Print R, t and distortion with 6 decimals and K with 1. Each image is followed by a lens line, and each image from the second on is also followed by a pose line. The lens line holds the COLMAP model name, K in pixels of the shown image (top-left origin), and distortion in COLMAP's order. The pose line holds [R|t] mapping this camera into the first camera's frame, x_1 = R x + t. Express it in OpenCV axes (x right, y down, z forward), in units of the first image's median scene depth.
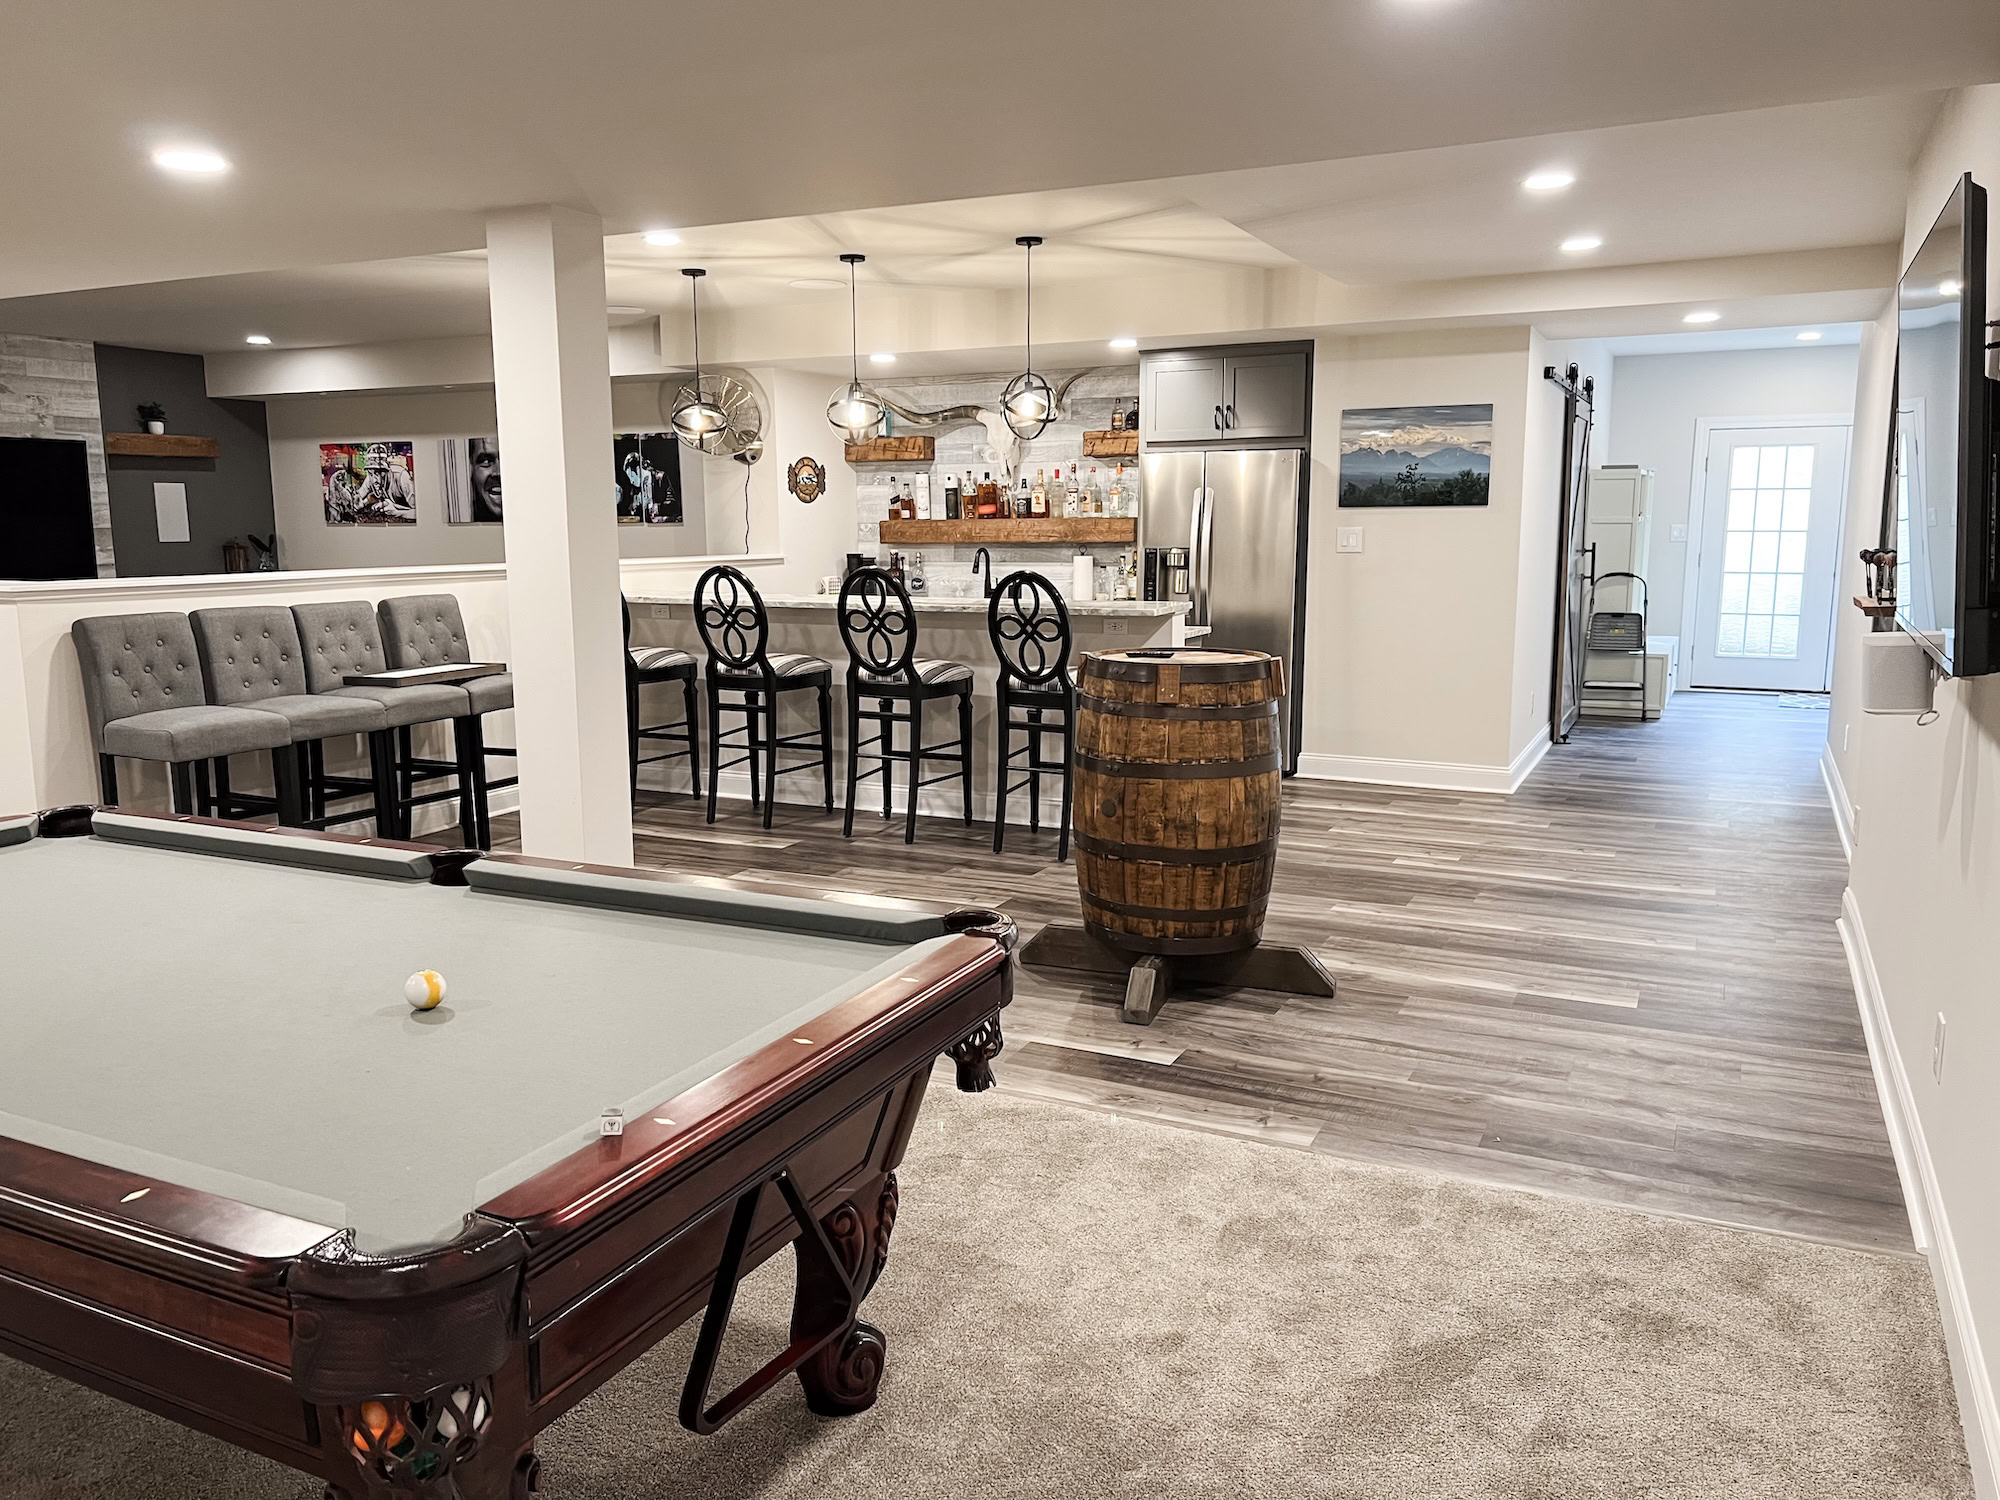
lens RADIAL K [[1501.3, 0, 1000.0], [0, 1501.3, 750.0], [0, 0, 1]] dist [0.096088, -0.123223]
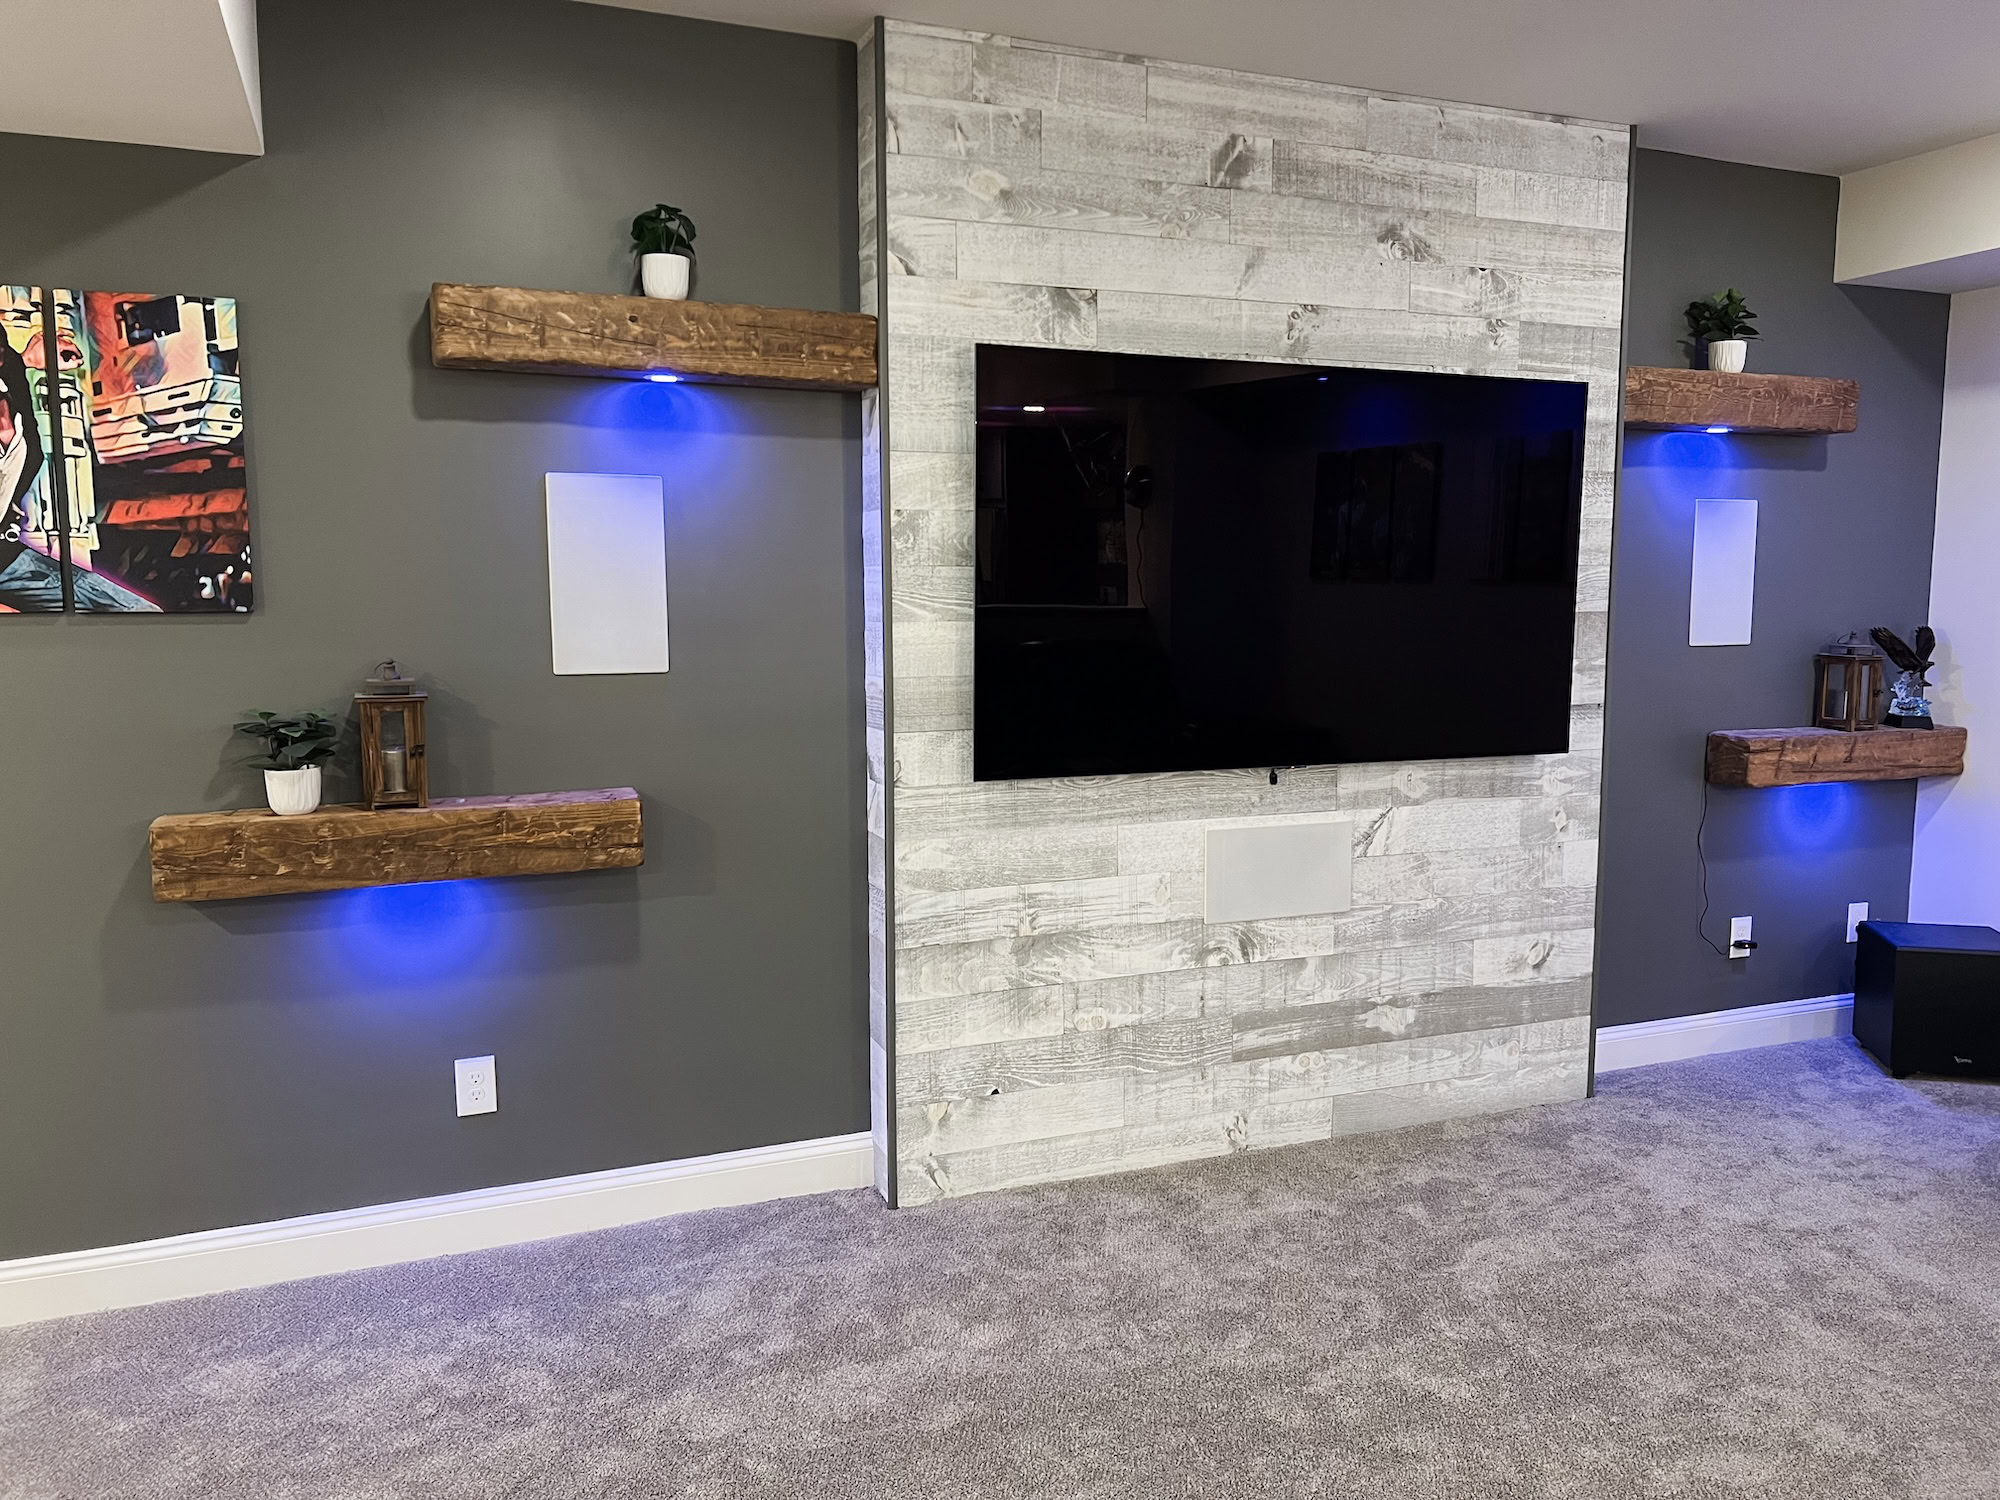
lens RADIAL K [[1501.3, 0, 1000.0], [0, 1501.3, 750.0], [0, 0, 1]] dist [0.096088, -0.123223]
pose [[0.752208, 0.077531, -0.654349, -0.476038], [-0.105567, 0.994406, -0.003532, -0.100109], [0.650415, 0.071734, 0.756184, 0.657387]]
